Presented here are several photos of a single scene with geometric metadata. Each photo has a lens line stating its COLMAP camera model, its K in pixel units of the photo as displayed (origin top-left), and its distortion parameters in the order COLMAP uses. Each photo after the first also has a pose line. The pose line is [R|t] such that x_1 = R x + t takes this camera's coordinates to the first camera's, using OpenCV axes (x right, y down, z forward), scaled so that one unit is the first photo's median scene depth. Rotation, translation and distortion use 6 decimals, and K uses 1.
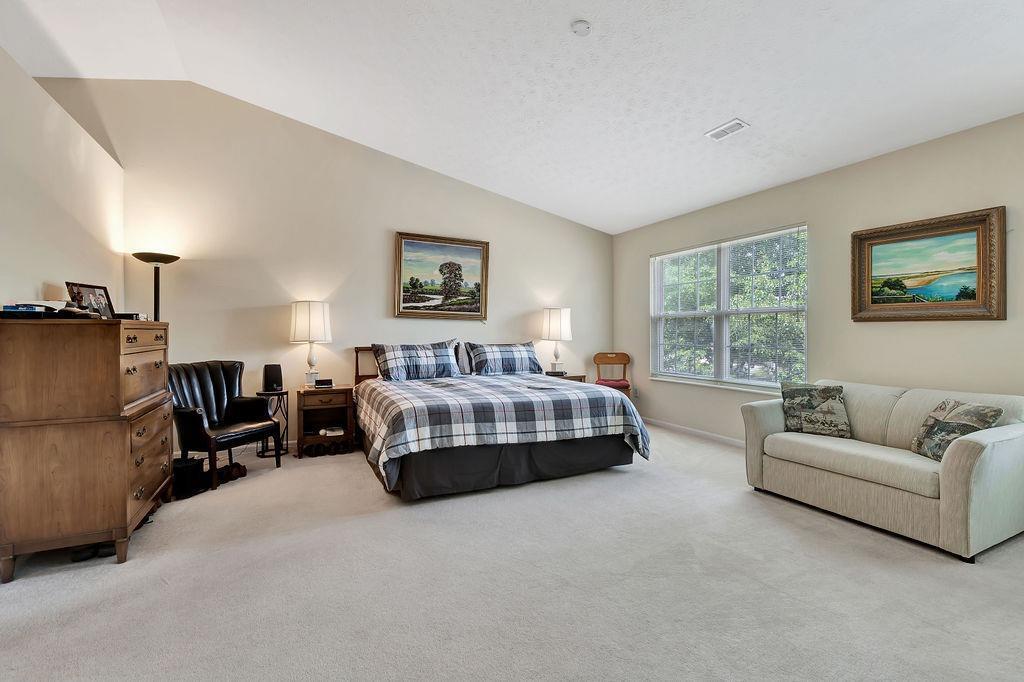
lens RADIAL K [[469.3, 0, 517.6], [0, 469.3, 339.9], [0, 0, 1]] dist [0.008849, -0.001080]
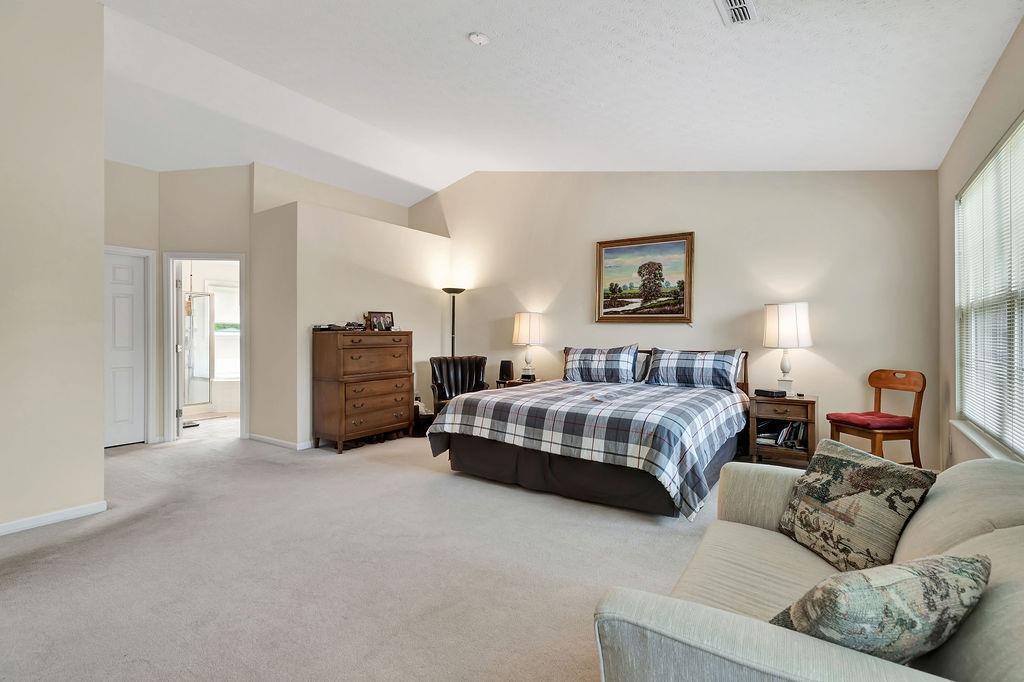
lens RADIAL K [[469.3, 0, 515.8], [0, 469.3, 335.3], [0, 0, 1]] dist [0.008849, -0.001080]
pose [[0.481986, -0.002744, -0.876174, 0.570503], [-0.014096, 0.999841, -0.010886, -0.005414], [0.876065, 0.017597, 0.481871, 0.324335]]
